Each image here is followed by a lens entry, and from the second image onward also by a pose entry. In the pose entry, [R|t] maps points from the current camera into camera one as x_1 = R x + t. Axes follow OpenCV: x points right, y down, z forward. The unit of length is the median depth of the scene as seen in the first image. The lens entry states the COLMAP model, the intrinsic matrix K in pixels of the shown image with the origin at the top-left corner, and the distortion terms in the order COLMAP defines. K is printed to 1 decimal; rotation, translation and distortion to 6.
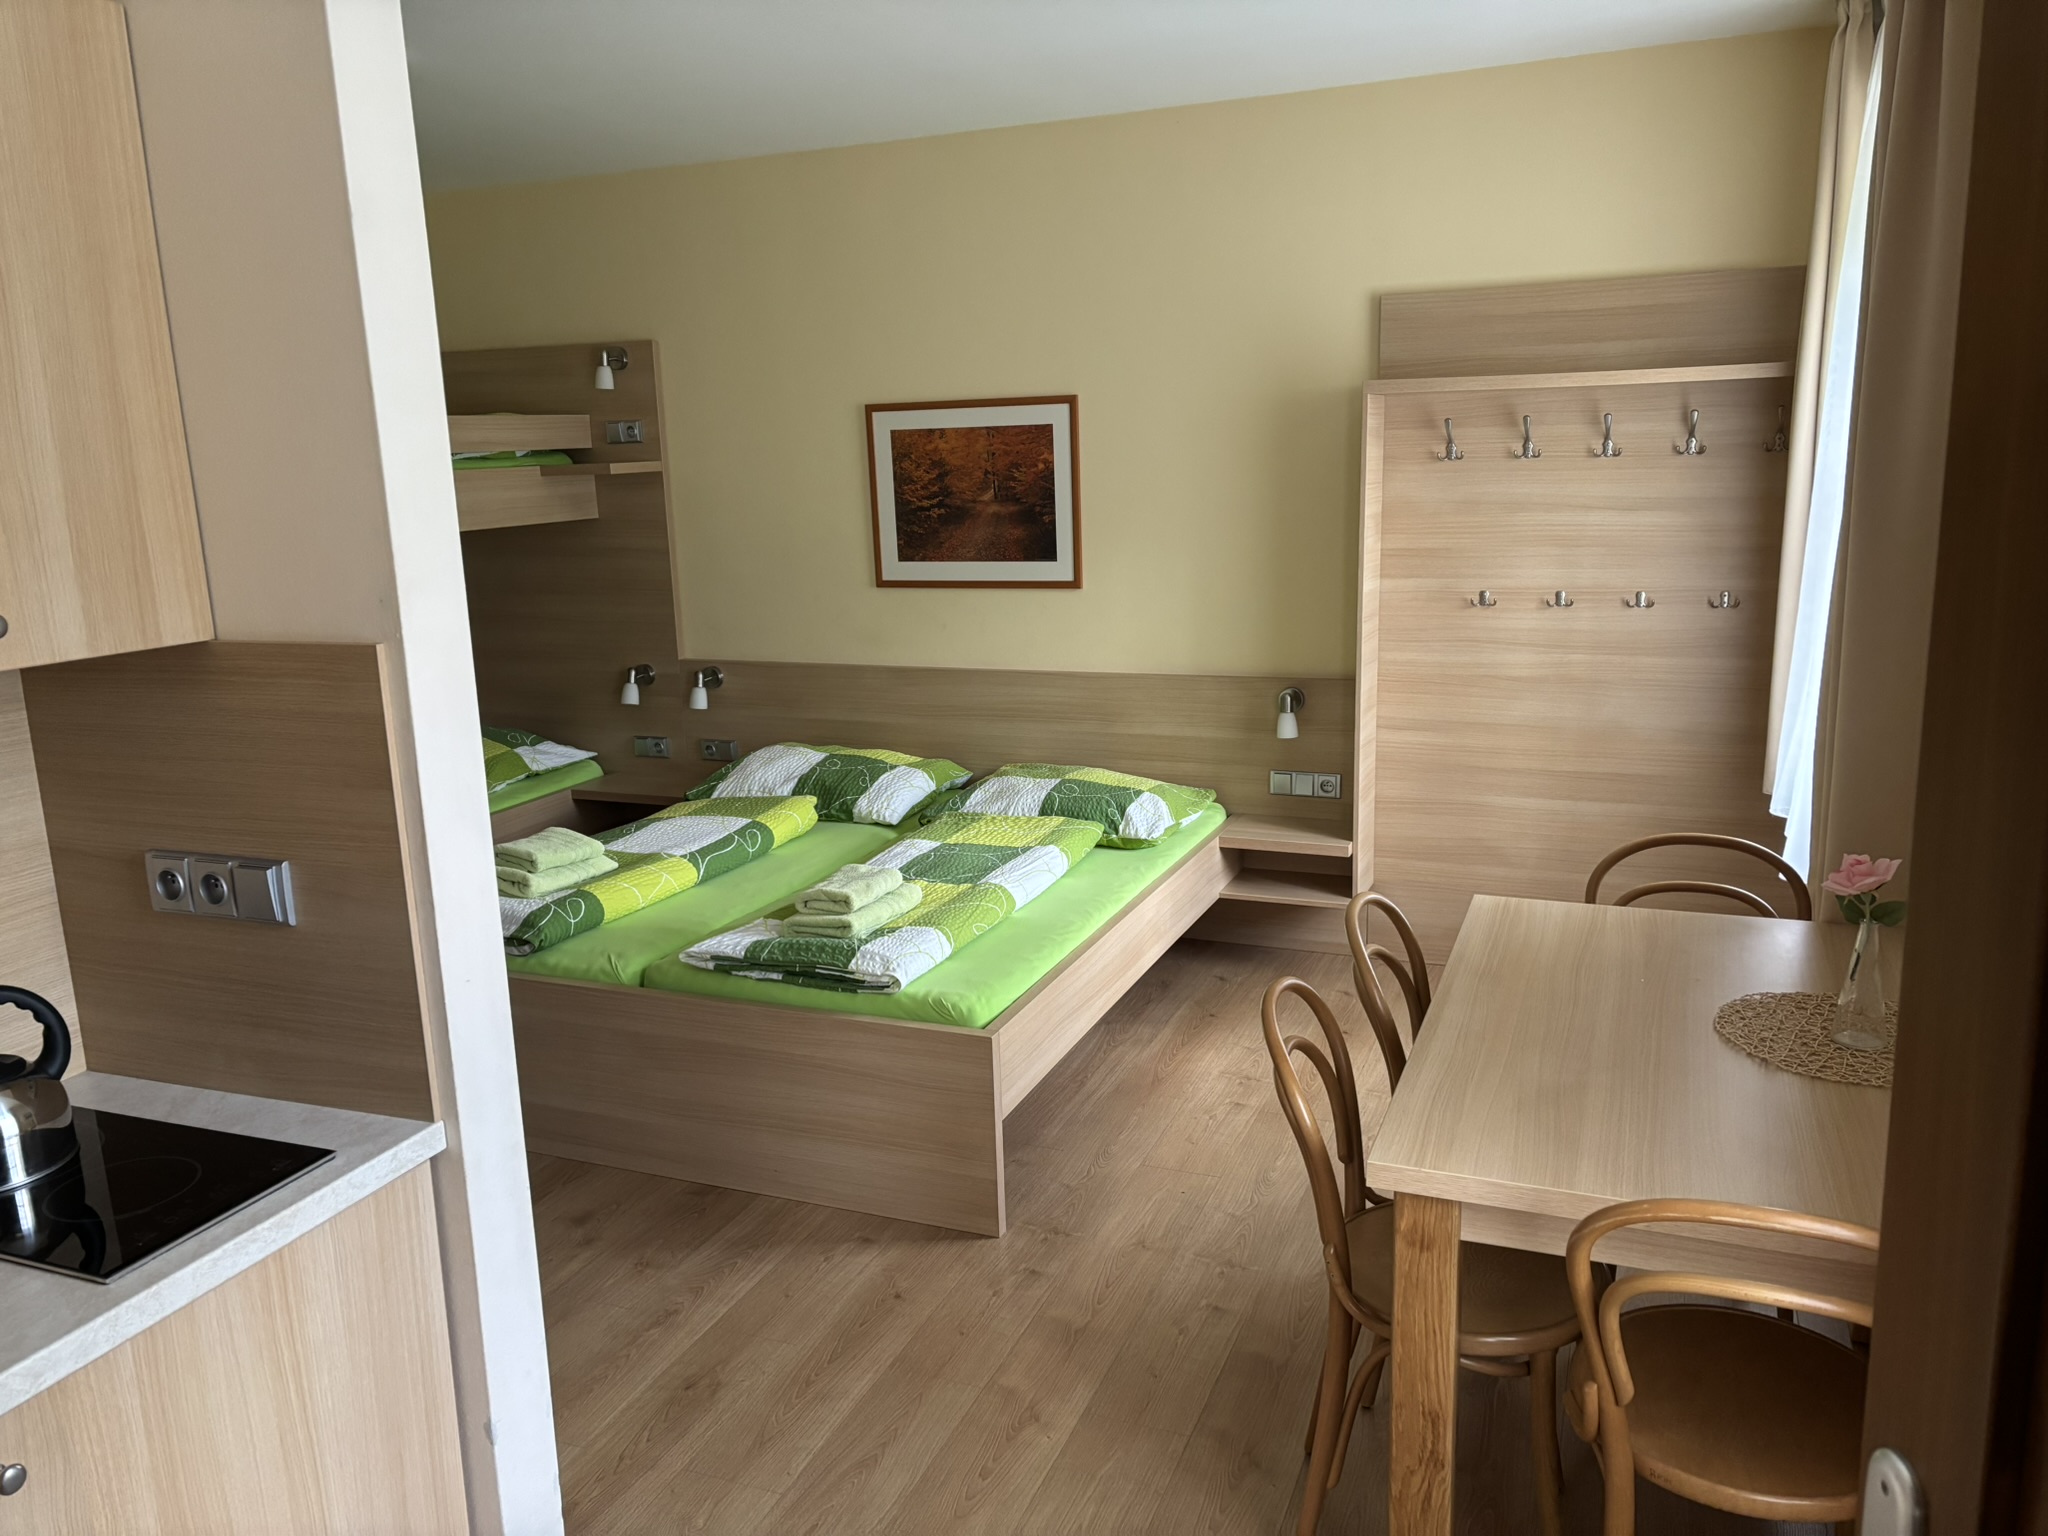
lens RADIAL K [[1556.7, 0, 1008.2], [0, 1556.7, 803.3], [0, 0, 1]] dist [0.026607, -0.042512]
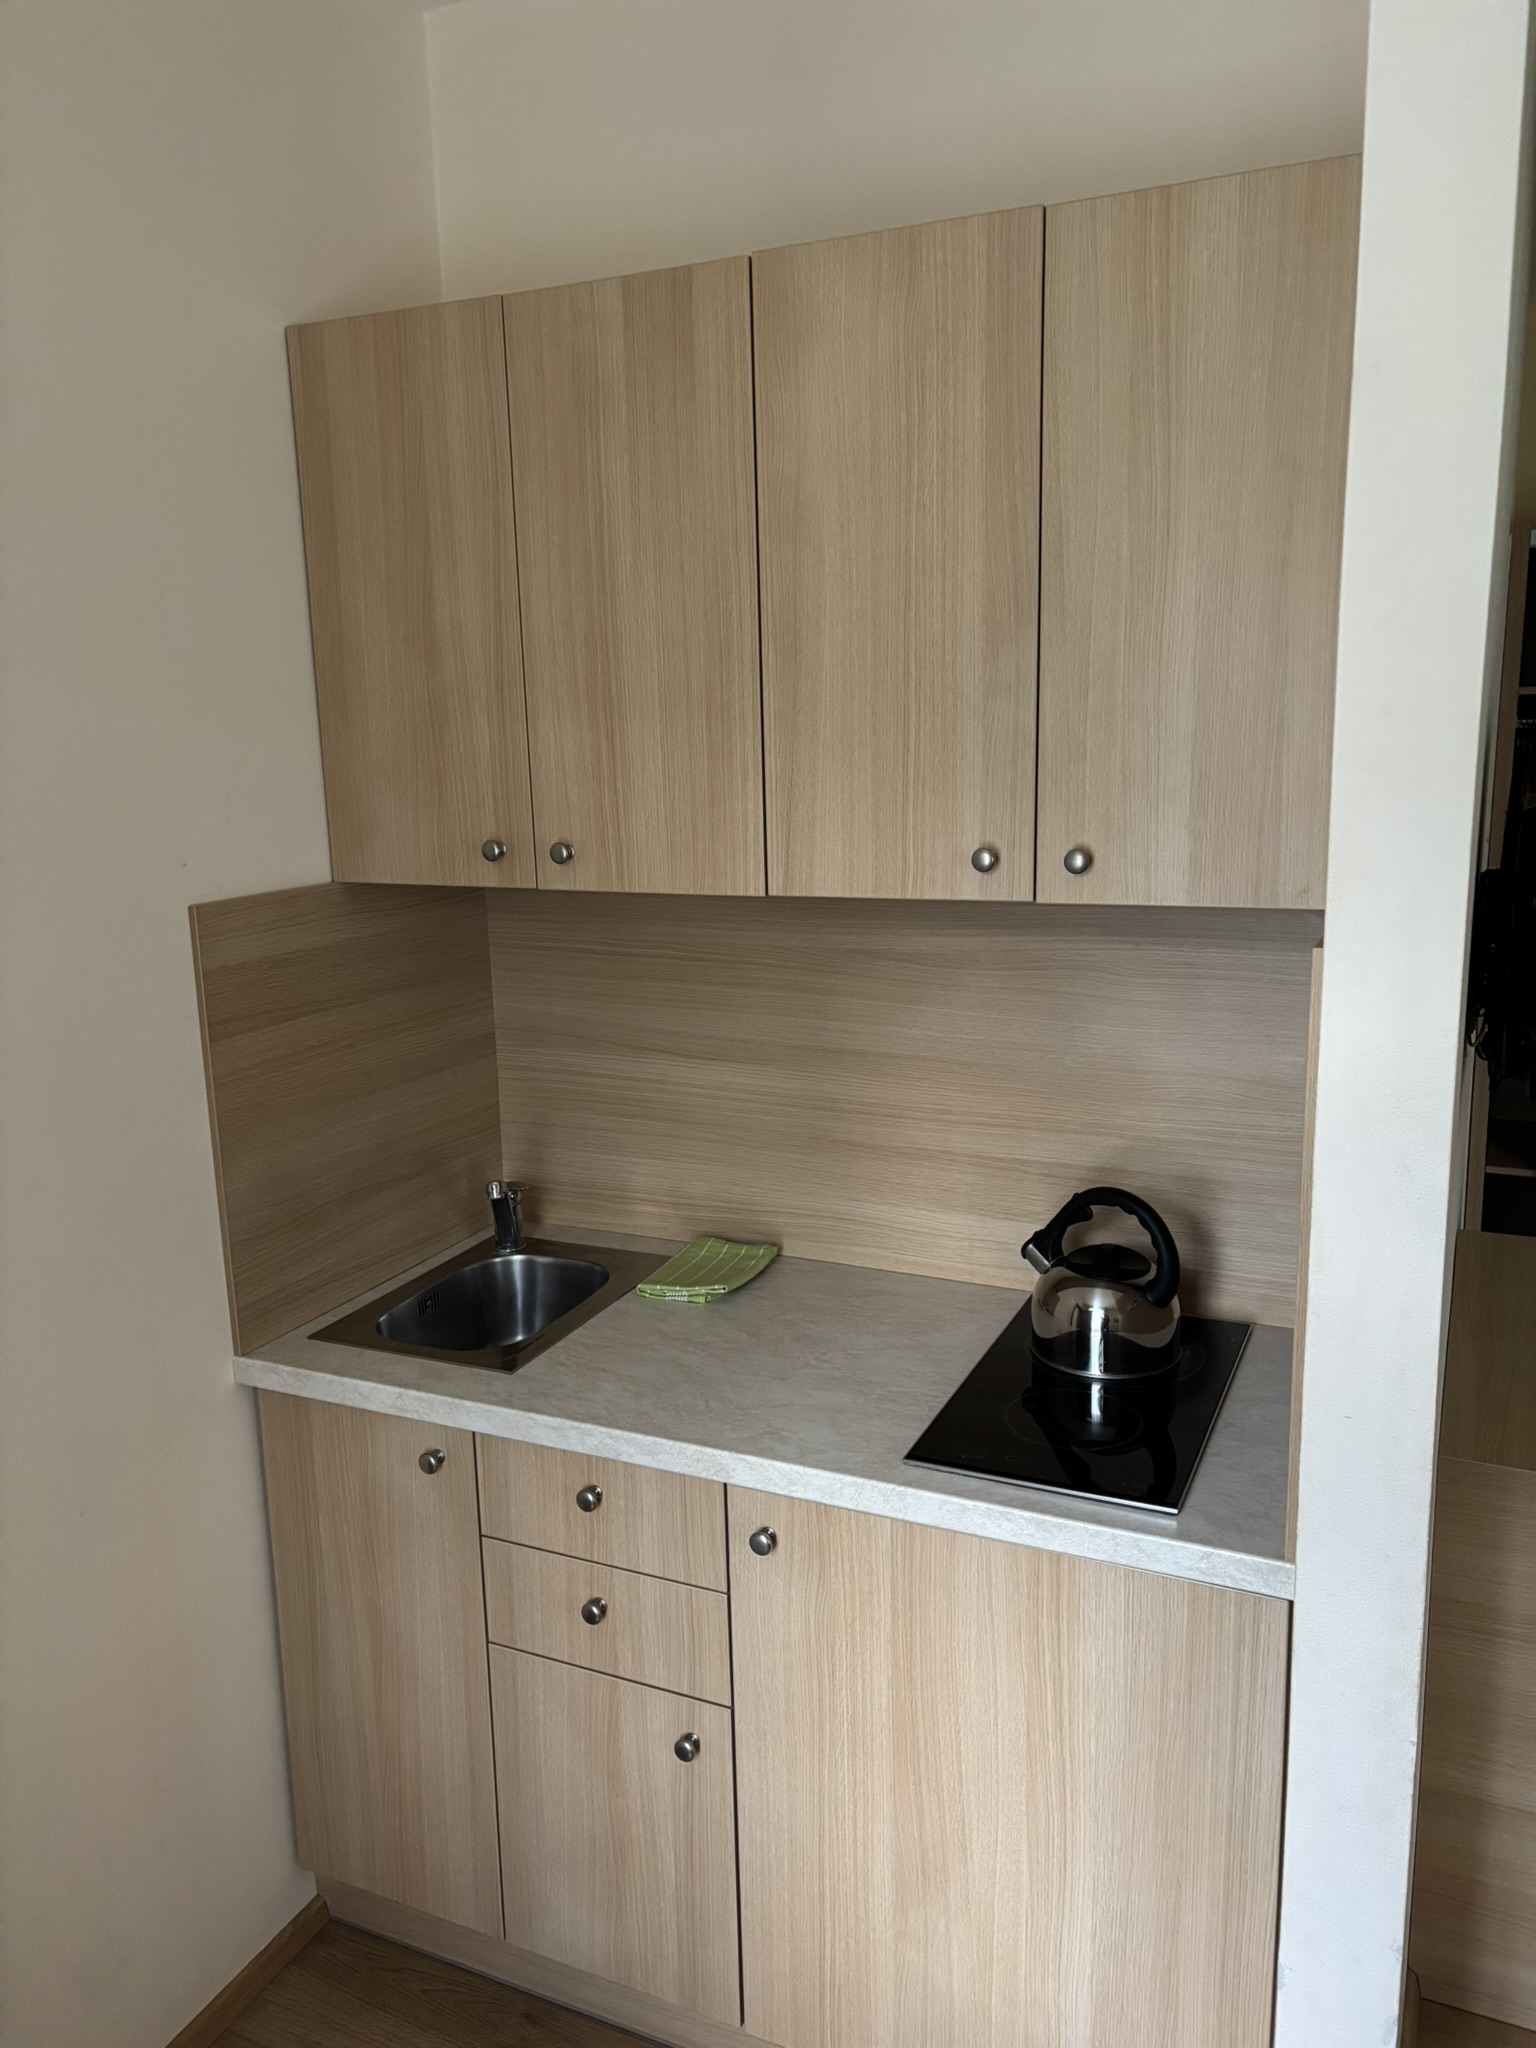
lens RADIAL K [[1556.7, 0, 749.5], [0, 1556.7, 1040.6], [0, 0, 1]] dist [0.026607, -0.042512]
pose [[-0.050233, 0.240925, -0.969243, 0.378274], [-0.195314, 0.949360, 0.246105, -0.201476], [0.979454, 0.201669, -0.000633, 0.763334]]
